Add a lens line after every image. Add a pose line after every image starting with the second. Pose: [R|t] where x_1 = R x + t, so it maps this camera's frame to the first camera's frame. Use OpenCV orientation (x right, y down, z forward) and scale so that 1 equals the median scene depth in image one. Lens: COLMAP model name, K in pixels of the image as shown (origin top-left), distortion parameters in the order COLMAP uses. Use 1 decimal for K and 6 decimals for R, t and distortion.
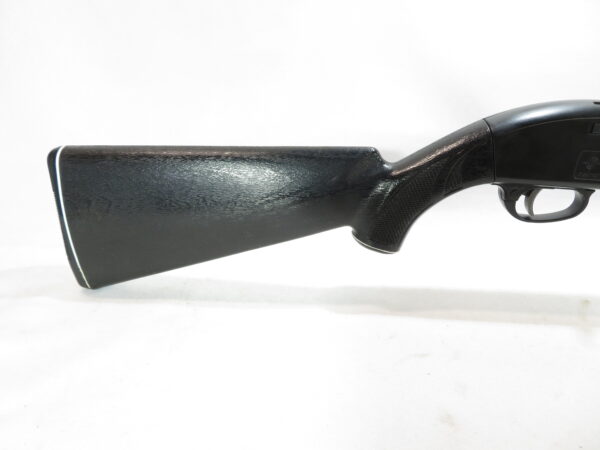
lens RADIAL K [[429.0, 0, 299.2], [0, 429.0, 225.0], [0, 0, 1]] dist [0.001937, 0.000511]
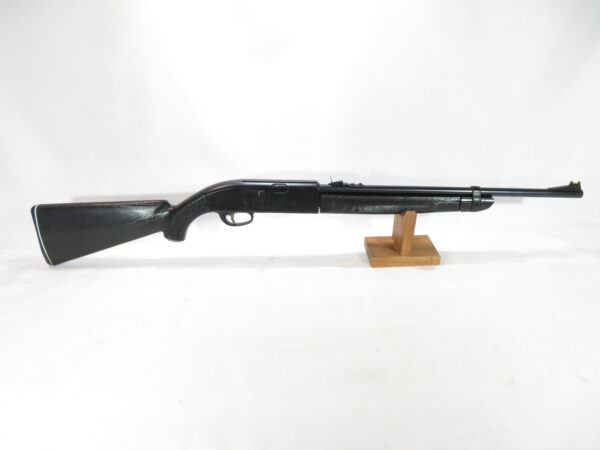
lens RADIAL K [[429.0, 0, 300.5], [0, 429.0, 221.6], [0, 0, 1]] dist [0.001937, 0.000511]
pose [[0.997440, -0.052343, 0.048726, 0.794830], [0.052566, 0.998612, -0.003314, -0.003838], [-0.048485, 0.005867, 0.998807, -1.467653]]
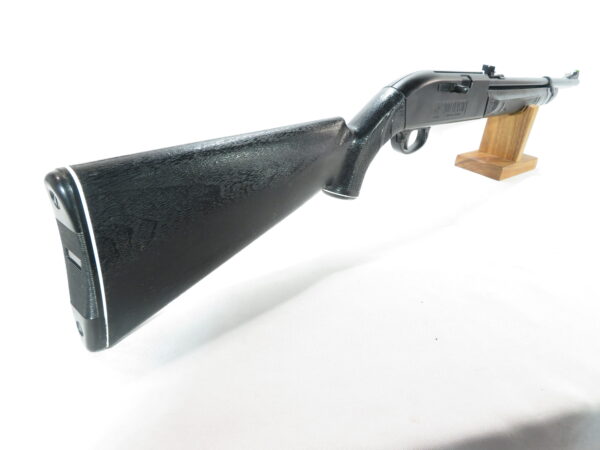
lens RADIAL K [[429.0, 0, 299.7], [0, 429.0, 225.2], [0, 0, 1]] dist [0.001937, 0.000511]
pose [[0.648941, -0.292529, 0.702355, -0.828019], [0.301309, 0.946468, 0.115808, -0.060013], [-0.698633, 0.136473, 0.702344, 0.231351]]
